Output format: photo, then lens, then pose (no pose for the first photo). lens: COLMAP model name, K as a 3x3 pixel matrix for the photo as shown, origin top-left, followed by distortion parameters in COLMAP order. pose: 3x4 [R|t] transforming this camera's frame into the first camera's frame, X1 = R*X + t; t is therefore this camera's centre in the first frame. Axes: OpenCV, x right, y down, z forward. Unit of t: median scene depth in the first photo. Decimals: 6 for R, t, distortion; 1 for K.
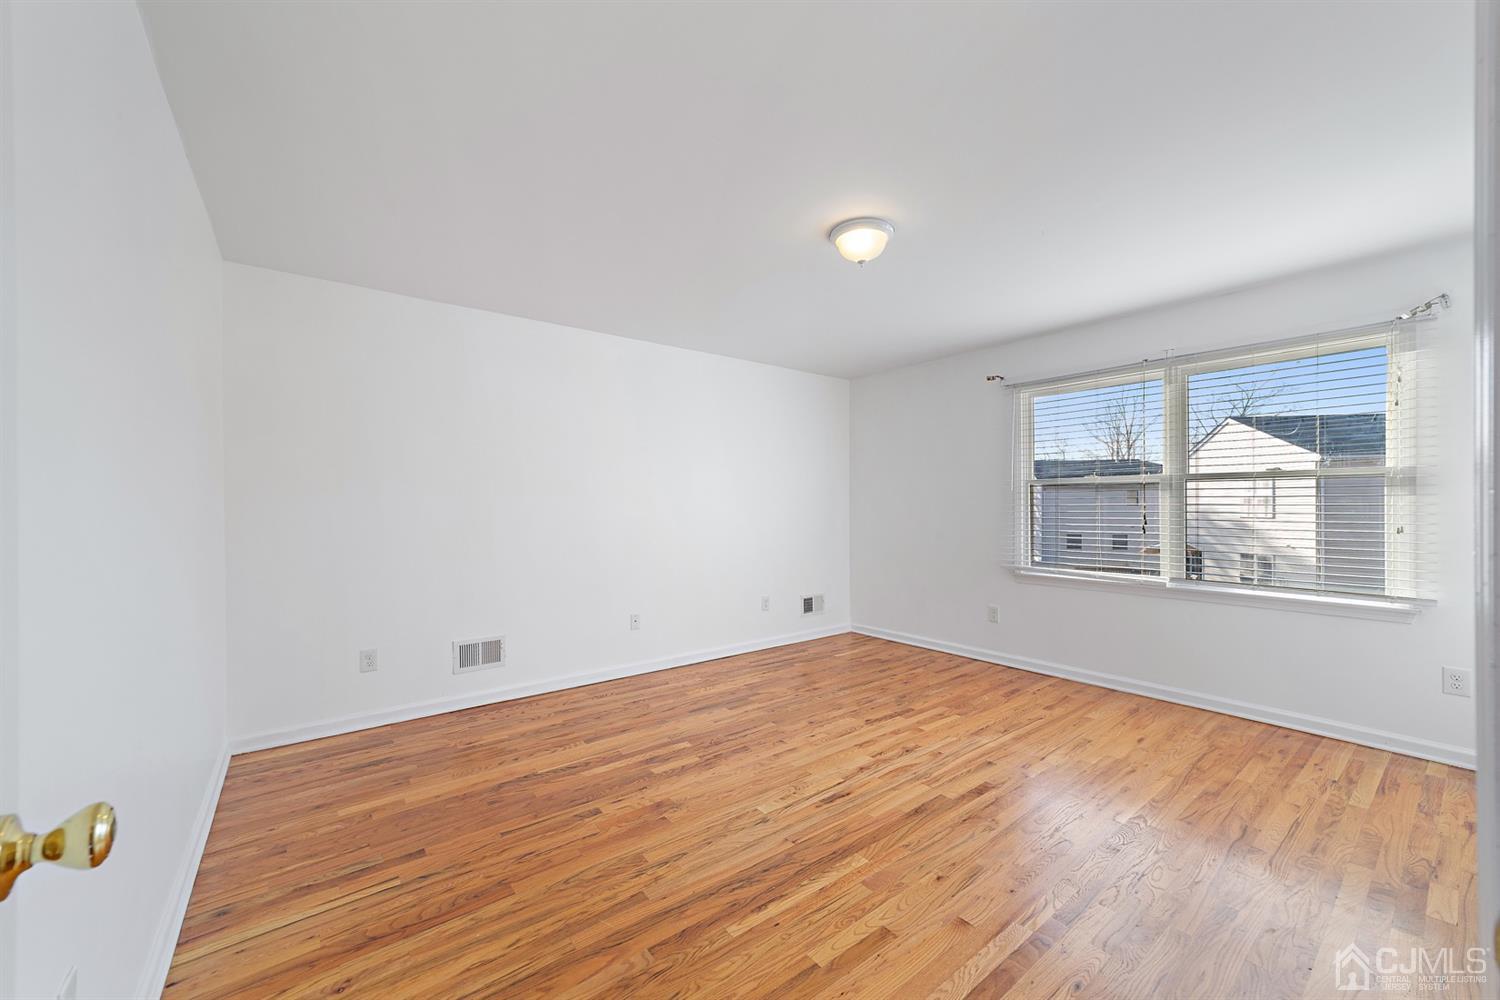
lens RADIAL K [[573.0, 0, 754.1], [0, 573.0, 505.4], [0, 0, 1]] dist [-0.019509, 0.008847]
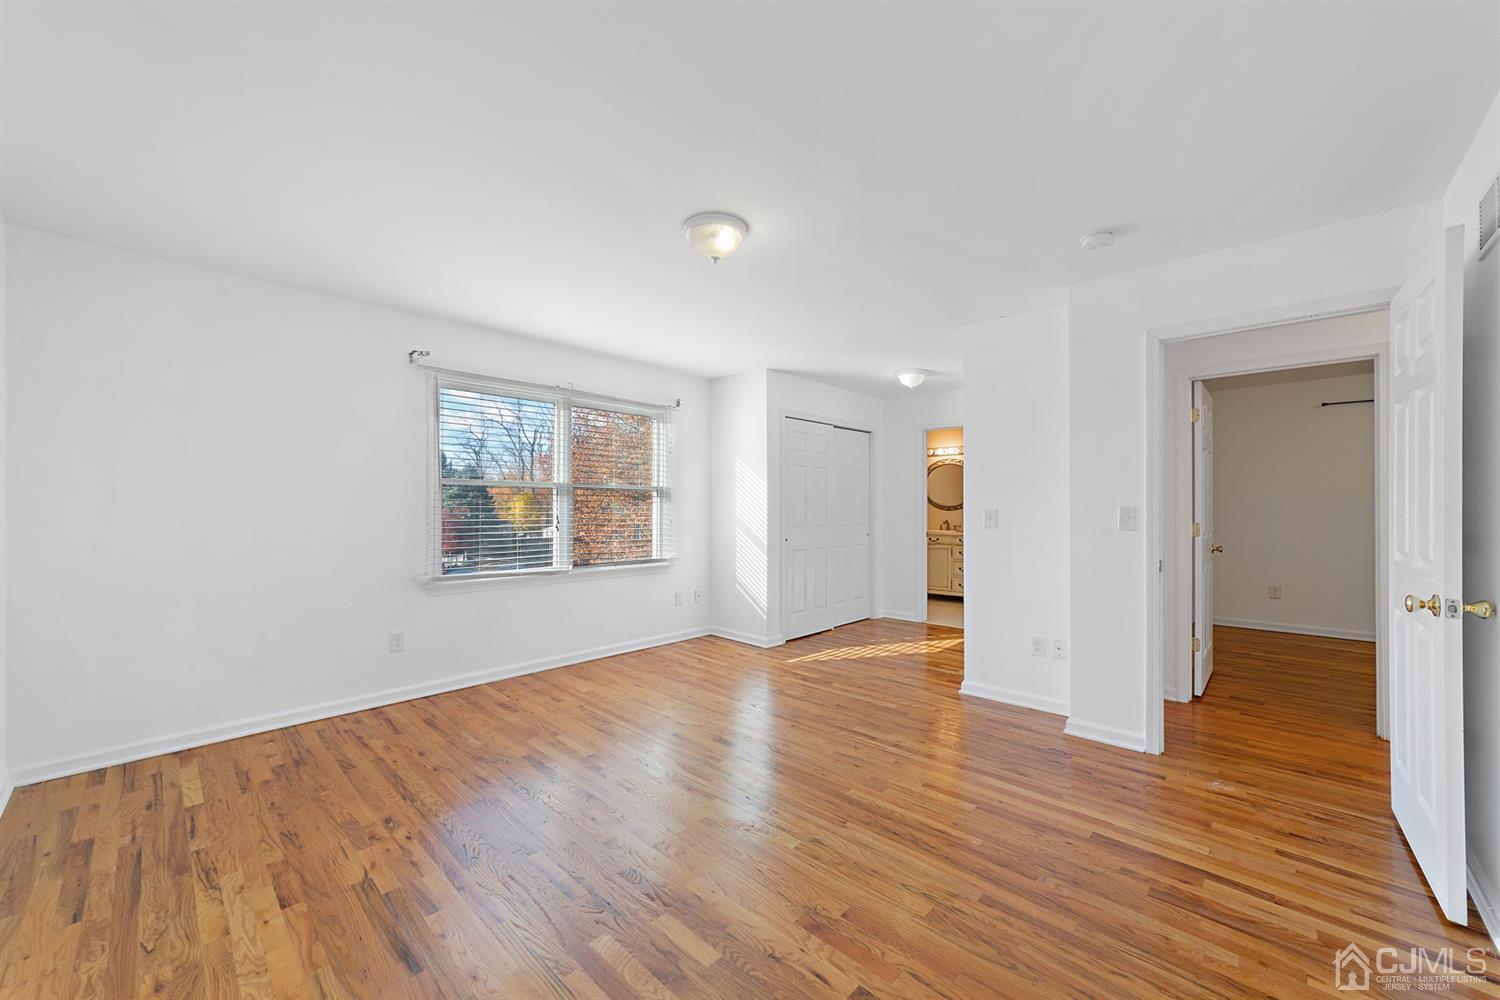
lens RADIAL K [[573.0, 0, 754.1], [0, 573.0, 505.4], [0, 0, 1]] dist [-0.019509, 0.008847]
pose [[-0.148079, 0.006057, 0.988957, -0.646190], [-0.002064, 0.999977, -0.006434, 0.002075], [-0.988973, -0.002993, -0.148063, 0.887556]]
